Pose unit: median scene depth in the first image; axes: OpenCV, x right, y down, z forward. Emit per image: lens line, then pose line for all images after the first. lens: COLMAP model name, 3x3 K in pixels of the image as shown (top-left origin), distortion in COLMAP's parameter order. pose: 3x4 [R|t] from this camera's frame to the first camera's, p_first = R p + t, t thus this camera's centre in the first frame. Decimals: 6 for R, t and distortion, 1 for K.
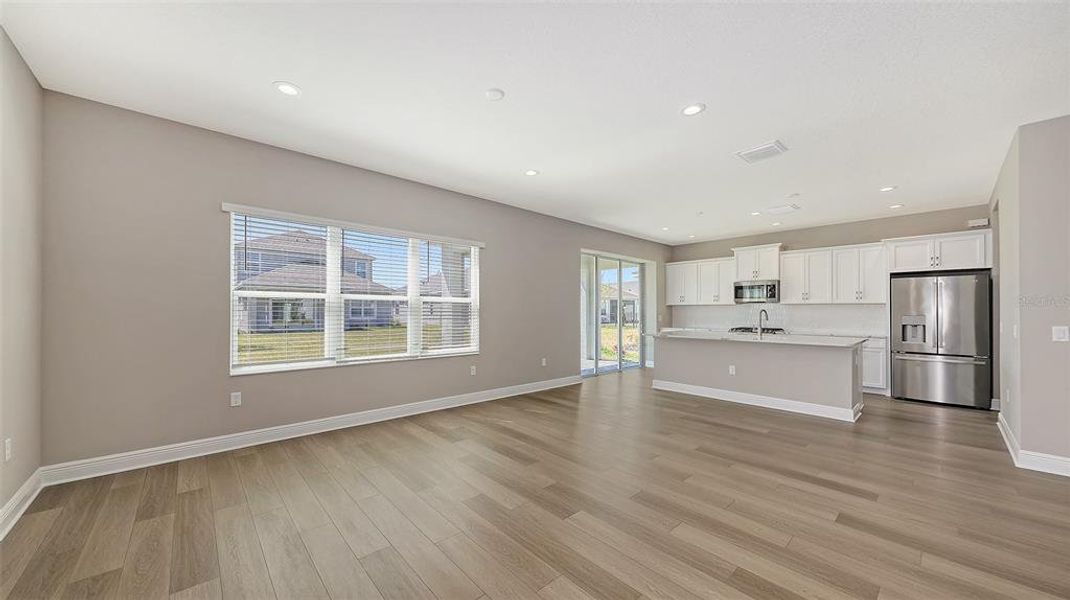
lens RADIAL K [[373.1, 0, 530.0], [0, 373.1, 306.9], [0, 0, 1]] dist [0.002360, 0.000178]
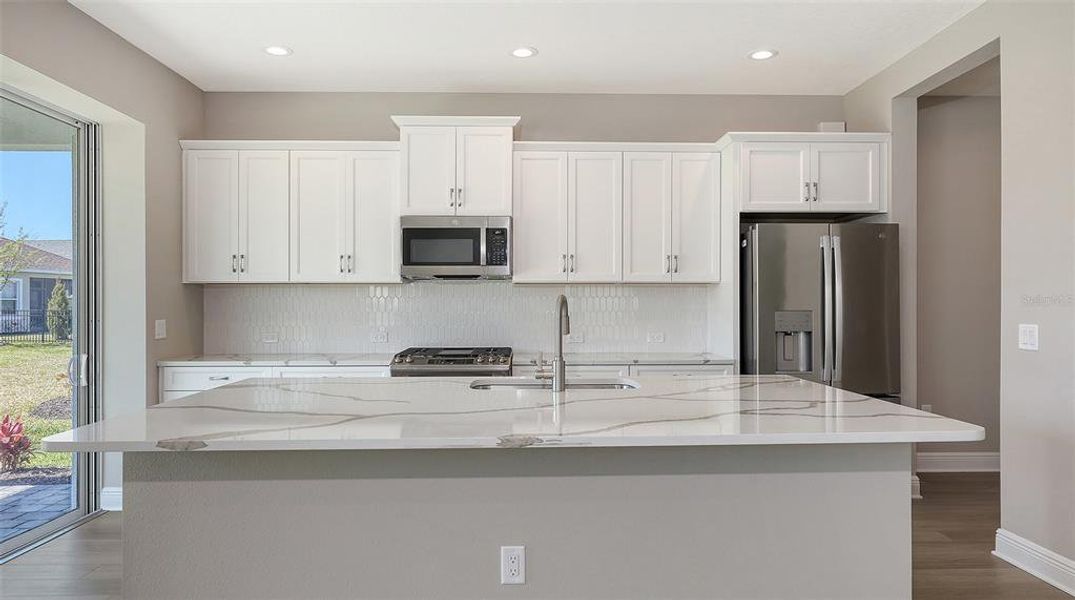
lens RADIAL K [[656.8, 0, 539.7], [0, 656.8, 301.3], [0, 0, 1]] dist [-0.004166, -0.000563]
pose [[0.650929, -0.003742, 0.759130, 0.190423], [-0.002962, 0.999968, 0.007468, 0.005870], [-0.759133, -0.007110, 0.650897, 0.551739]]
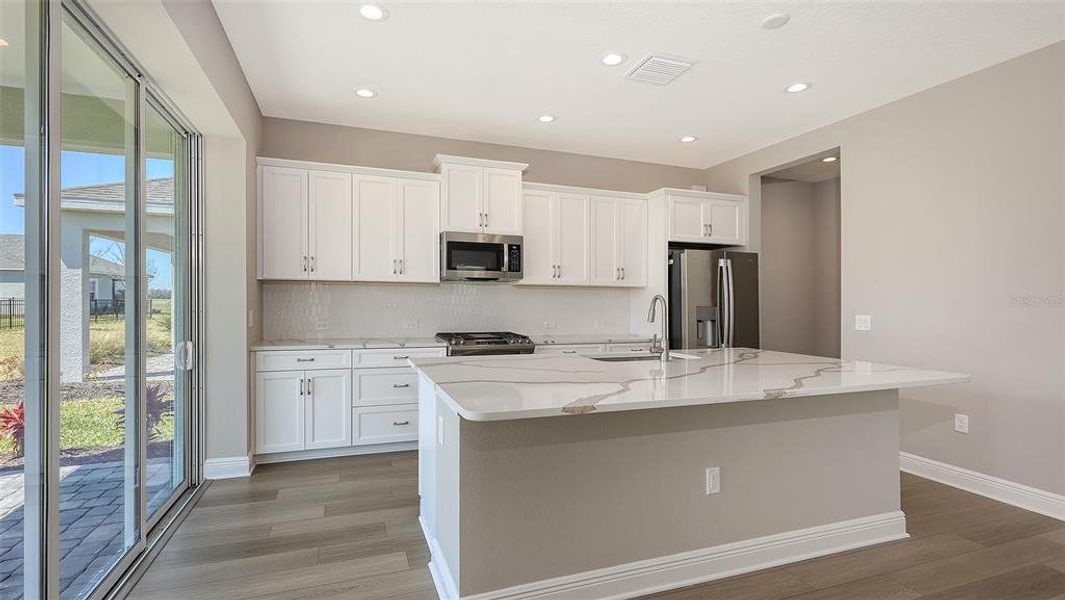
lens RADIAL K [[475.0, 0, 508.5], [0, 475.0, 298.2], [0, 0, 1]] dist [-0.001278, -0.000414]
pose [[0.397922, 0.003213, 0.917413, 0.070397], [-0.017051, 0.999847, 0.003894, 0.008564], [-0.917261, -0.017193, 0.397916, 0.750526]]
